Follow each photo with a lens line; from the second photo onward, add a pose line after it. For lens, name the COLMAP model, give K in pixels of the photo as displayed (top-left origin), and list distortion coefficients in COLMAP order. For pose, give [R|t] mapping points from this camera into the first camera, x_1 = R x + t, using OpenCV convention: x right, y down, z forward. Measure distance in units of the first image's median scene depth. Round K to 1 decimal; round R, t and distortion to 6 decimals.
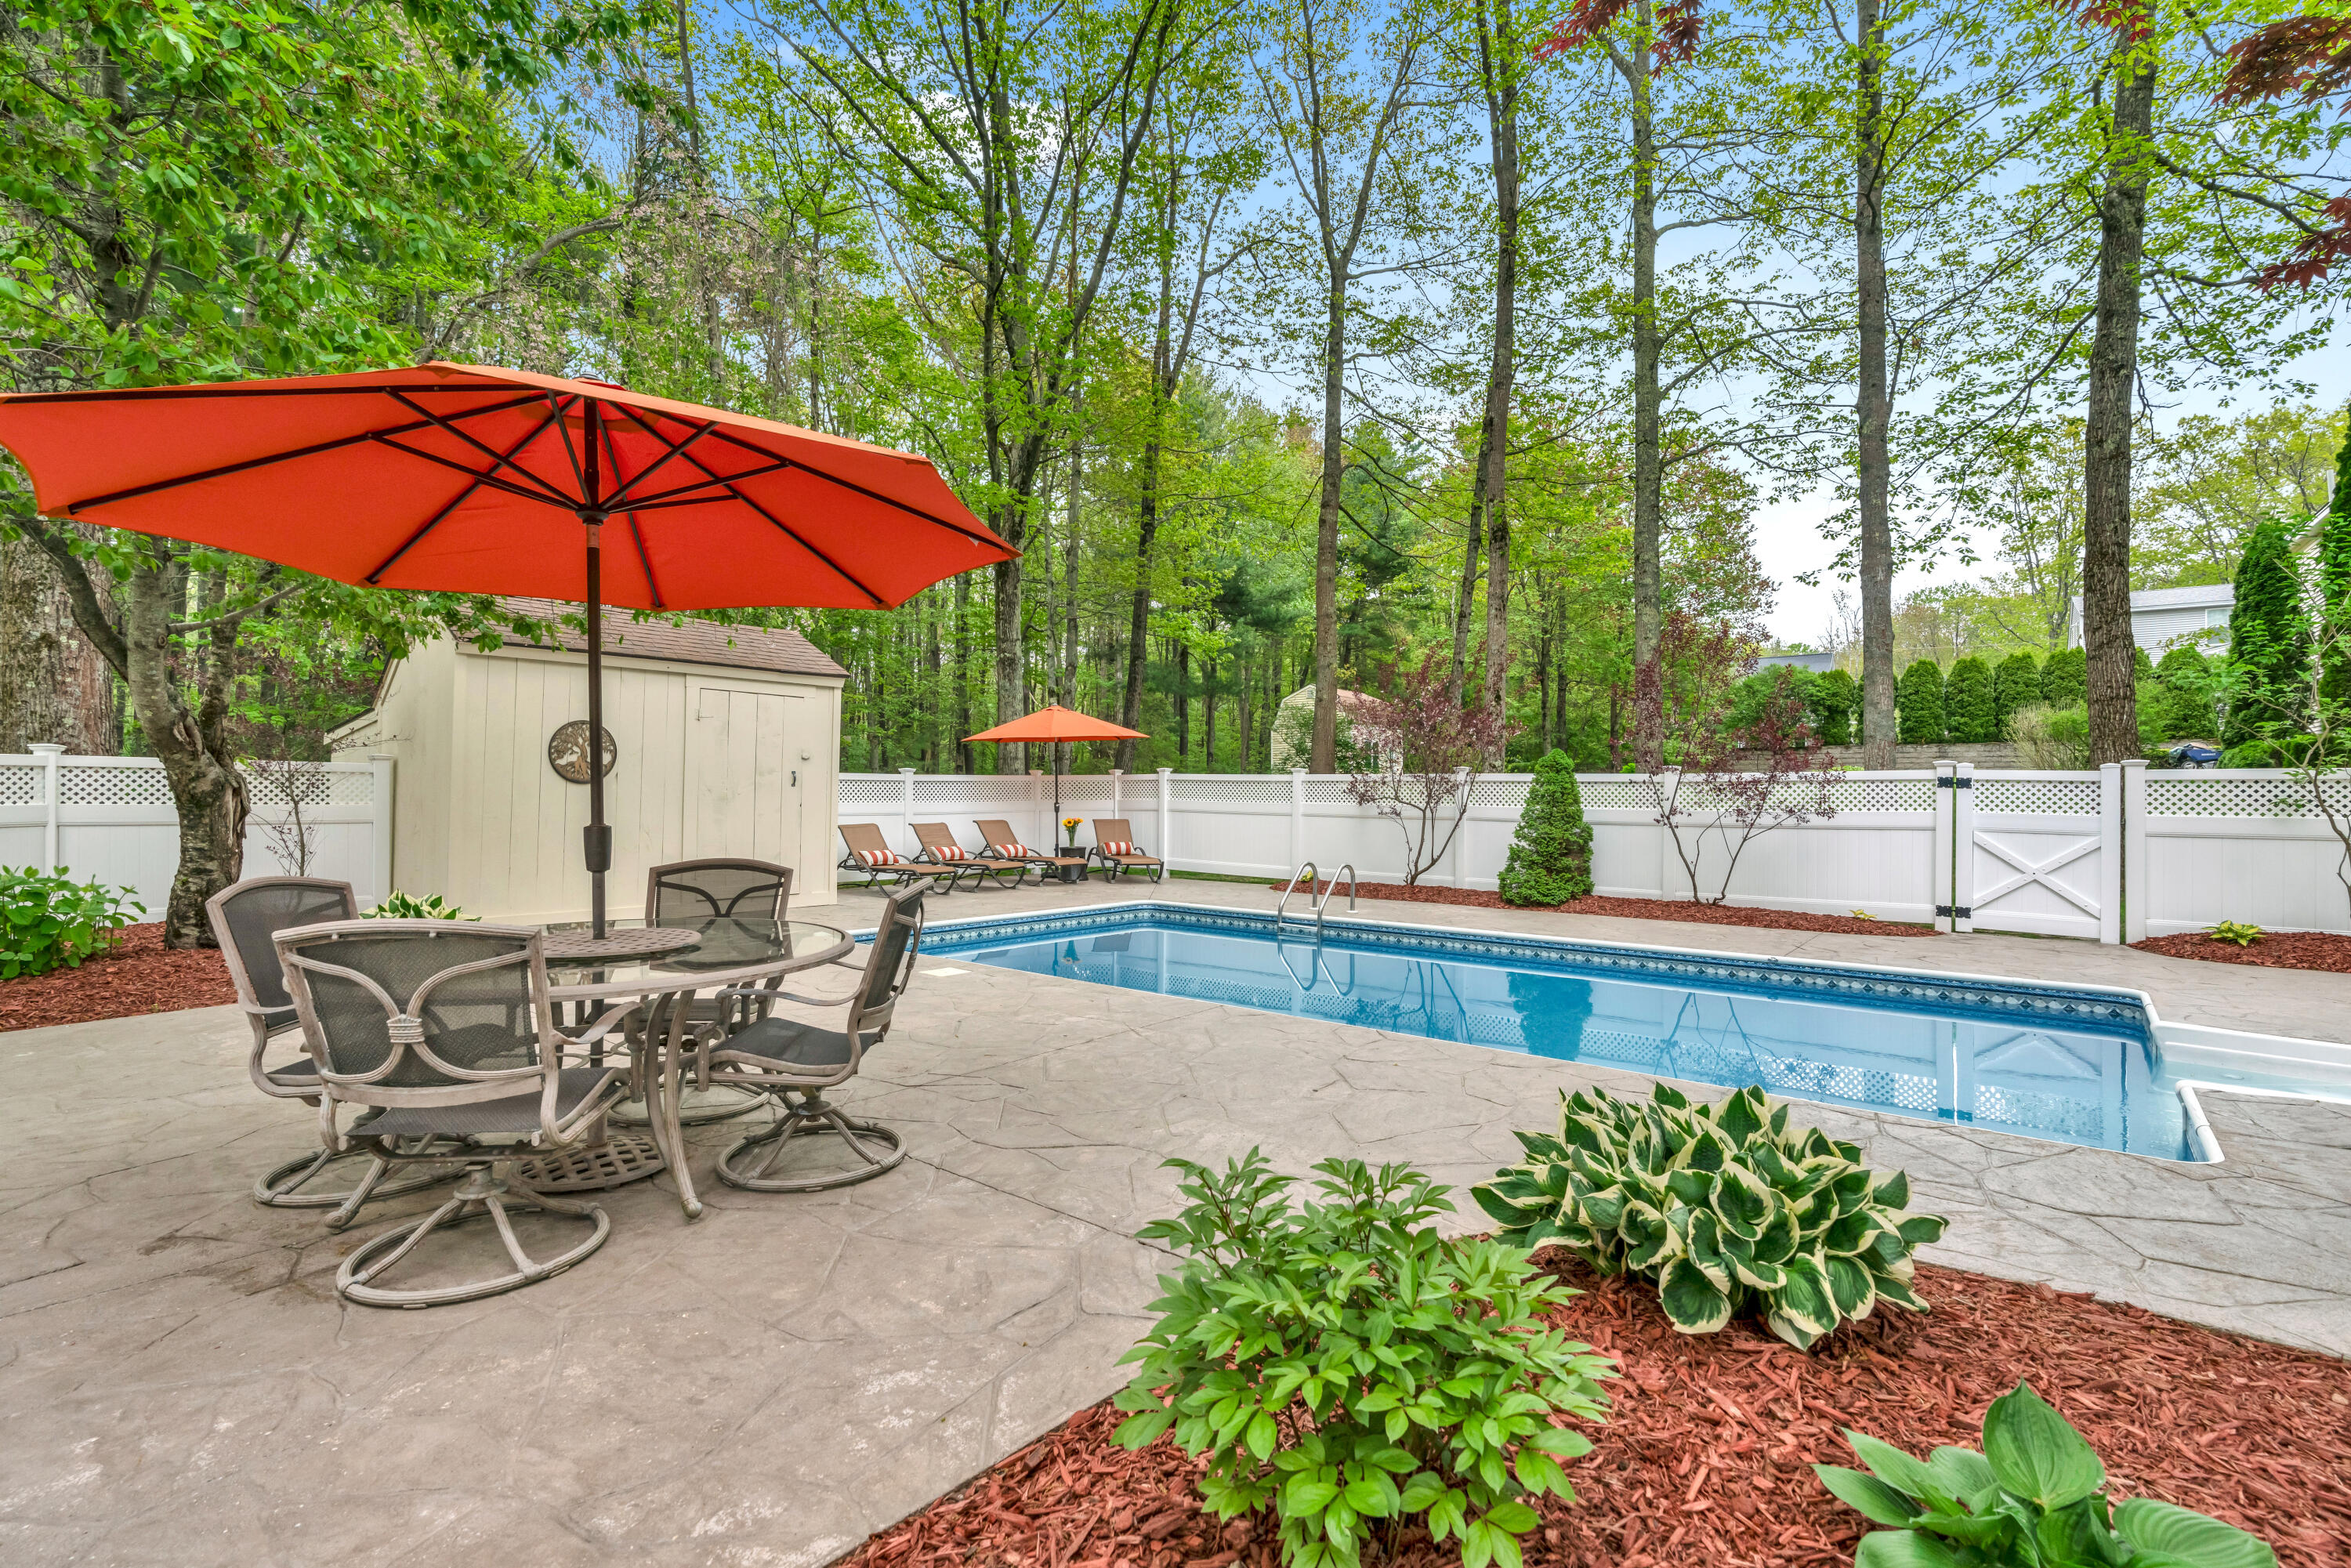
lens RADIAL K [[1053.5, 0, 1175.5], [0, 1053.5, 784.0], [0, 0, 1]] dist [-0.005100, 0.000078]
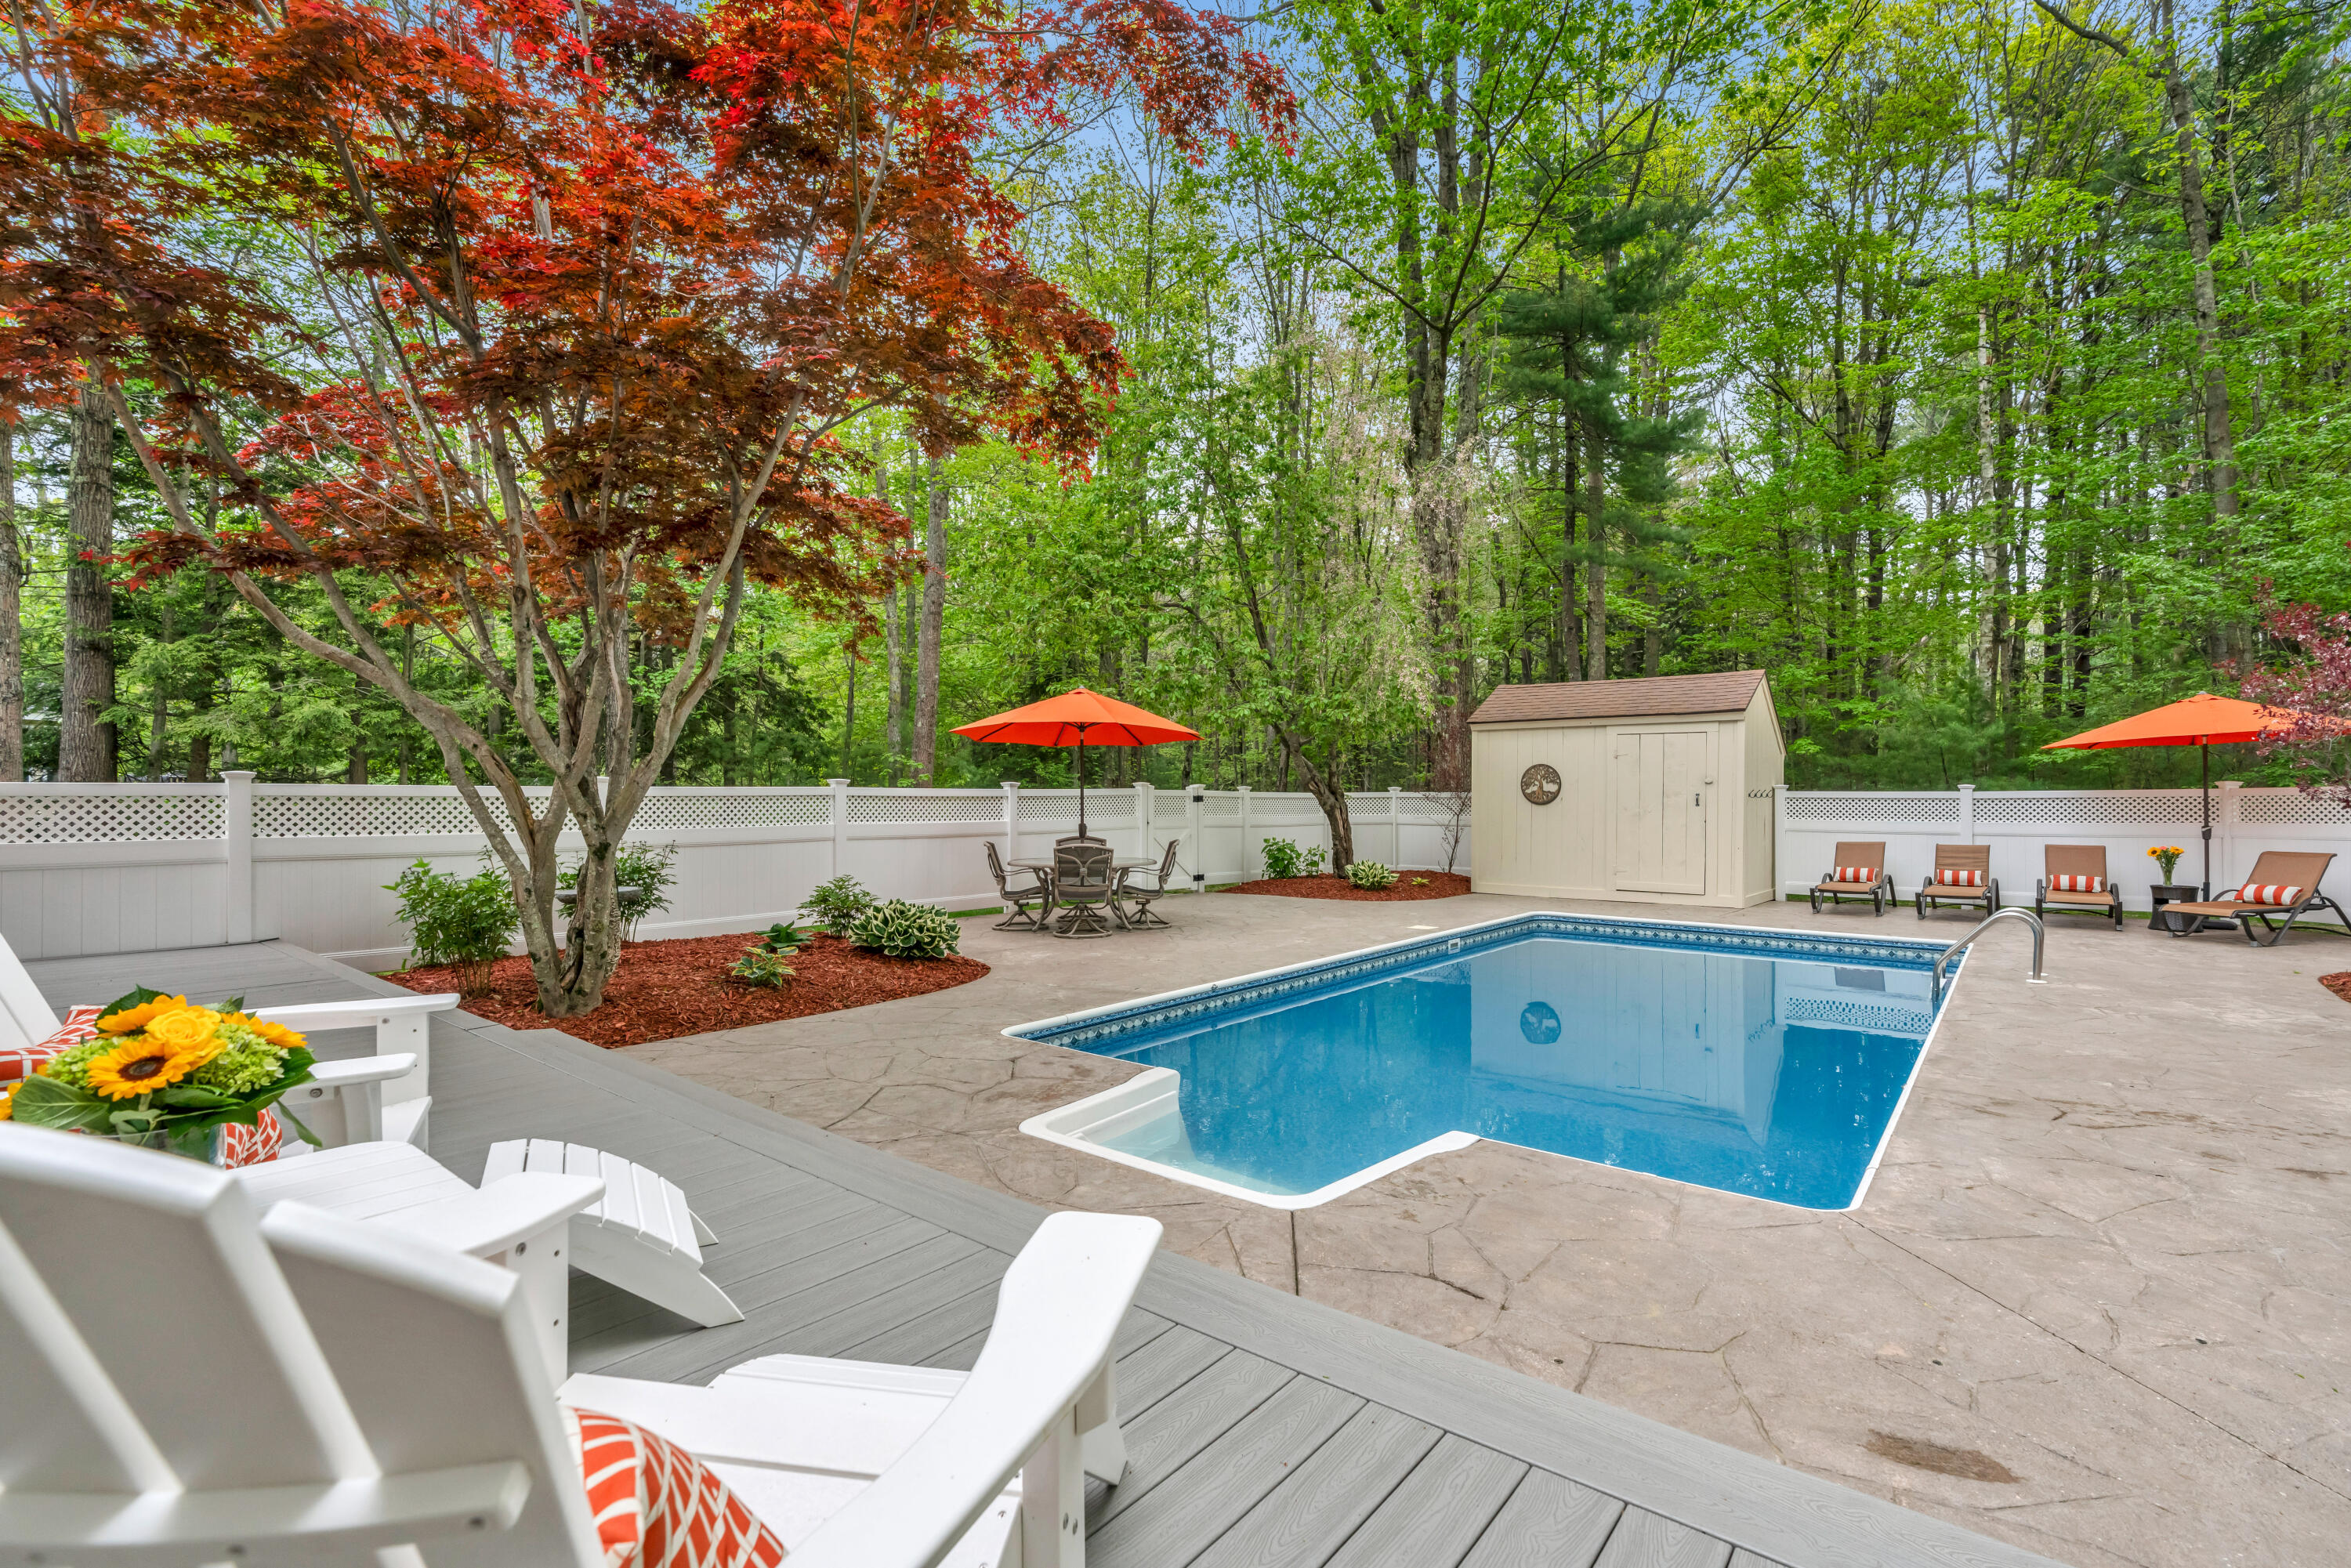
lens RADIAL K [[1030.0, 0, 1175.5], [0, 1030.0, 784.0], [0, 0, 1]] dist [-0.018393, 0.000175]
pose [[0.008186, -0.018765, -0.999790, 0.953097], [0.008185, 0.999792, -0.018698, -0.006972], [0.999933, -0.008031, 0.008338, 0.452496]]
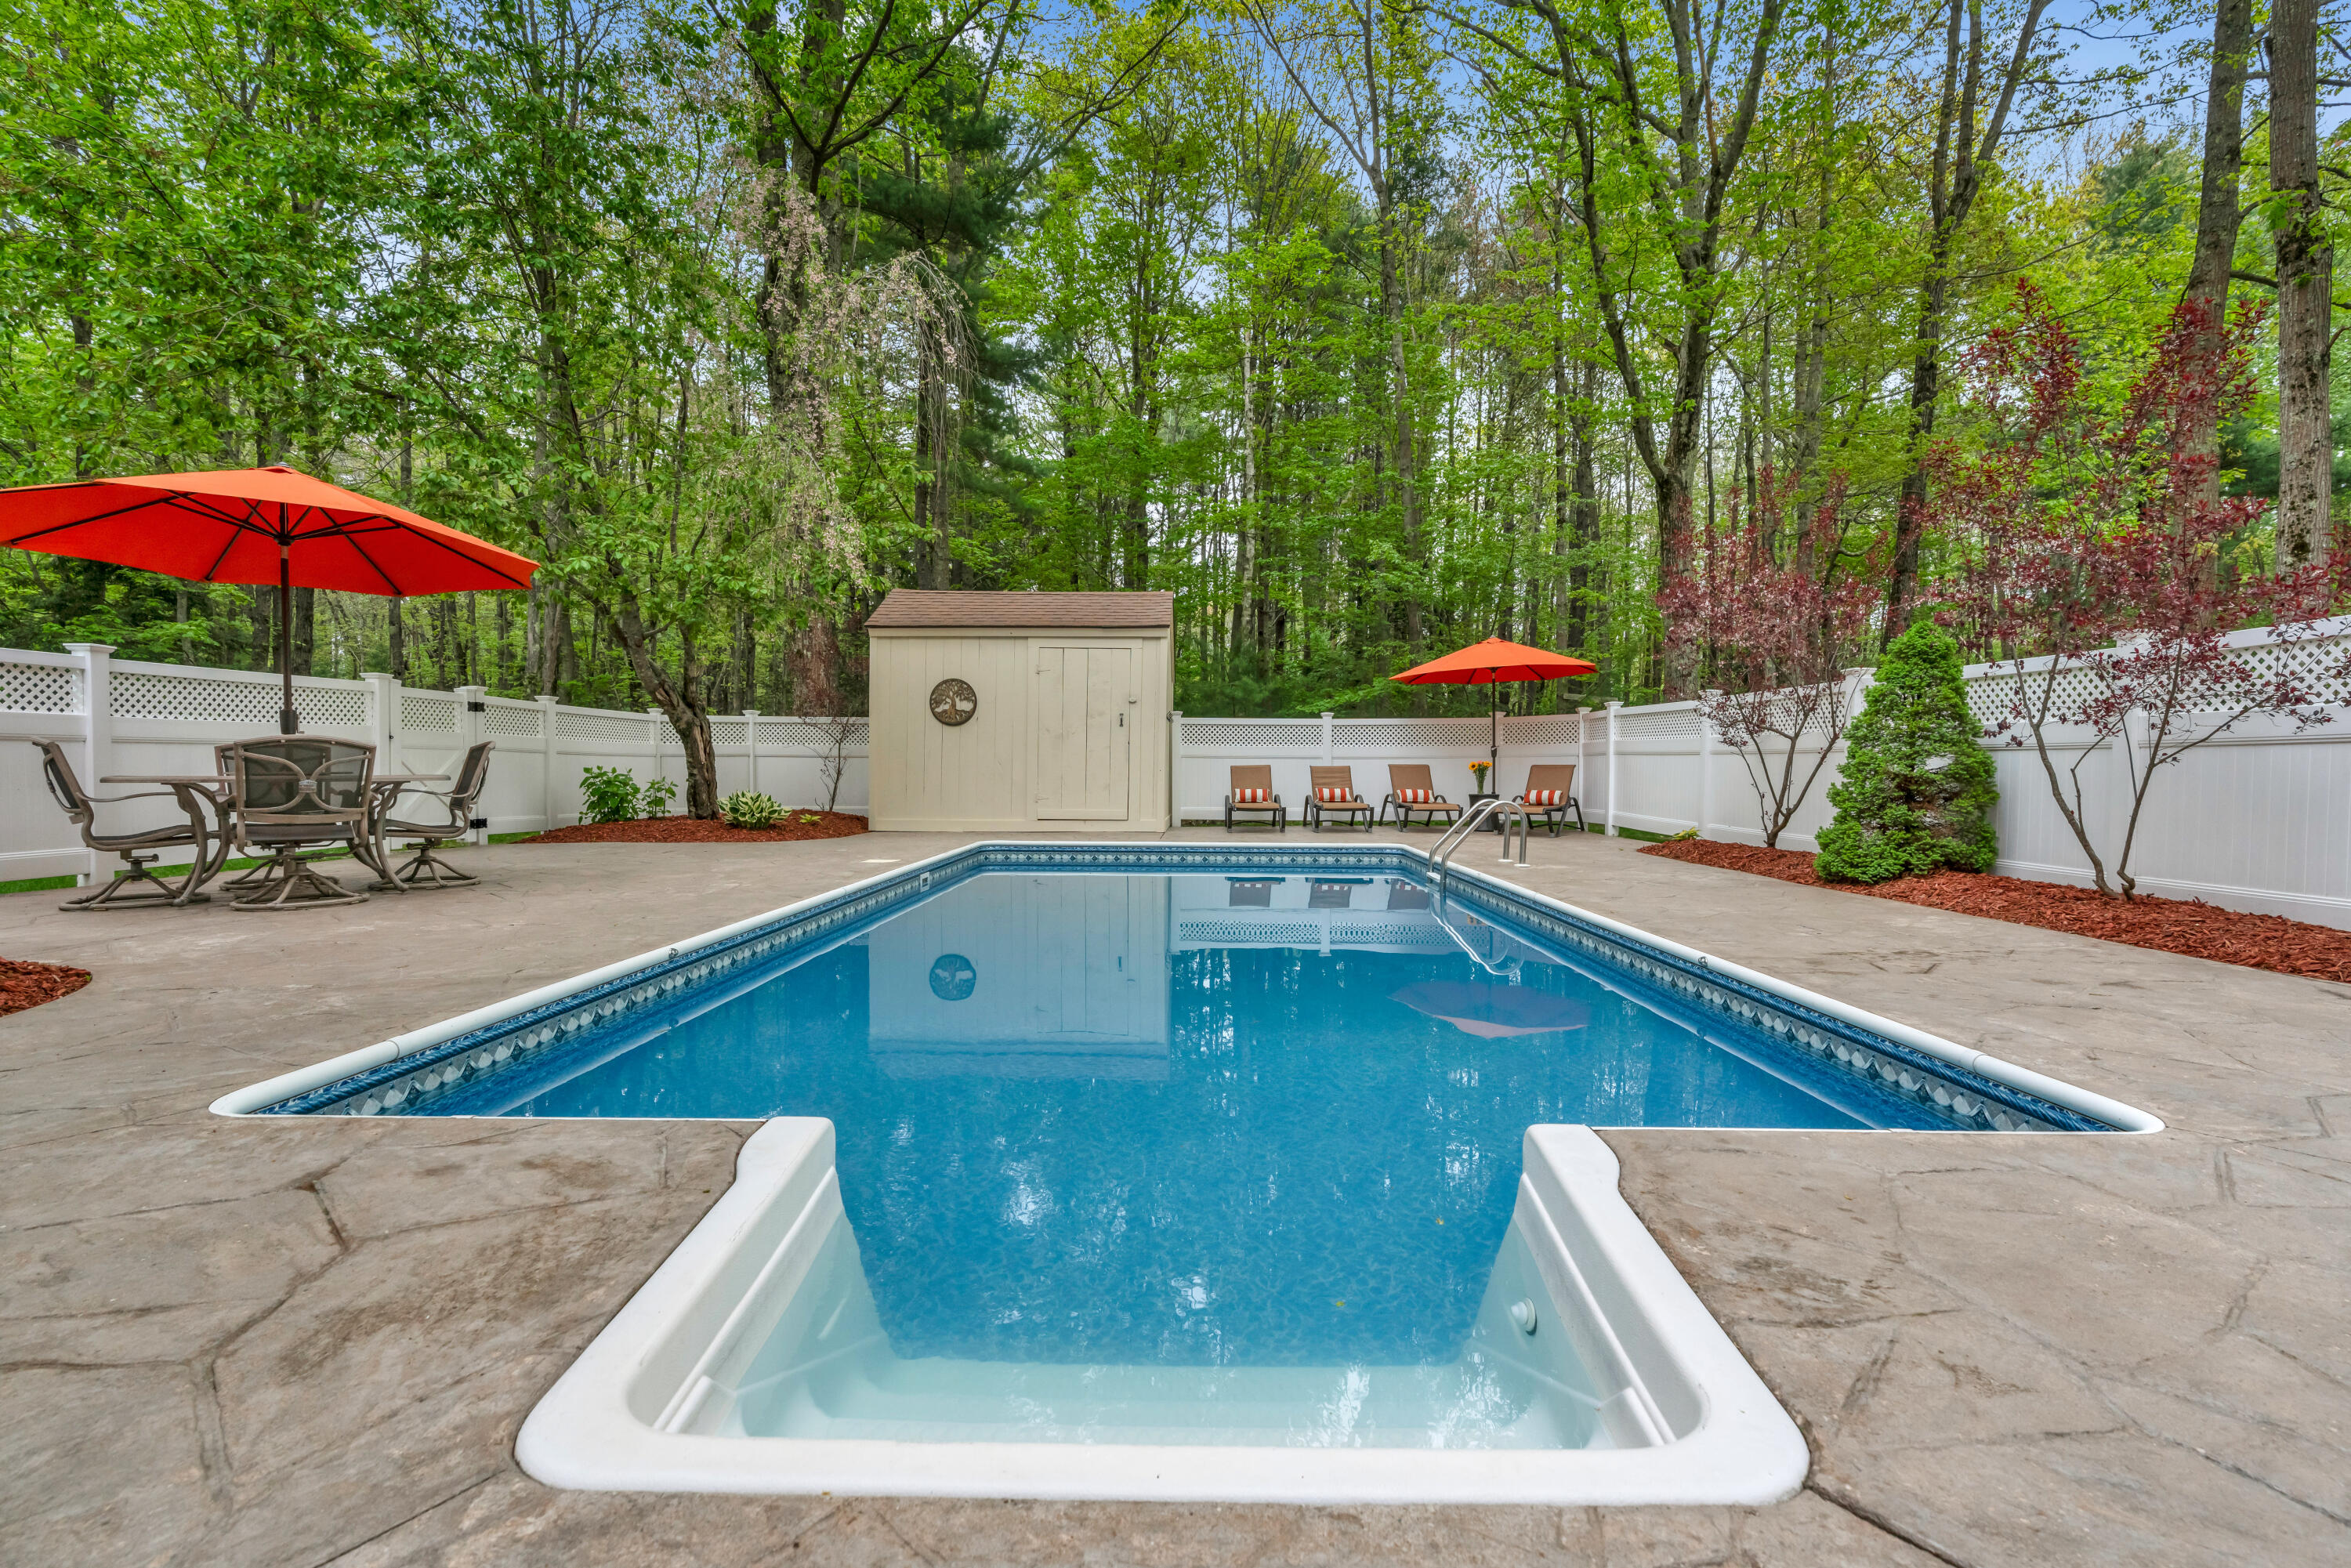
lens RADIAL K [[1053.5, 0, 1175.5], [0, 1053.5, 784.0], [0, 0, 1]] dist [-0.005100, 0.000078]
pose [[0.628748, 0.011005, -0.777531, 0.663833], [0.005769, 0.999806, 0.018816, 0.050870], [0.777587, -0.016316, 0.628563, 0.377753]]
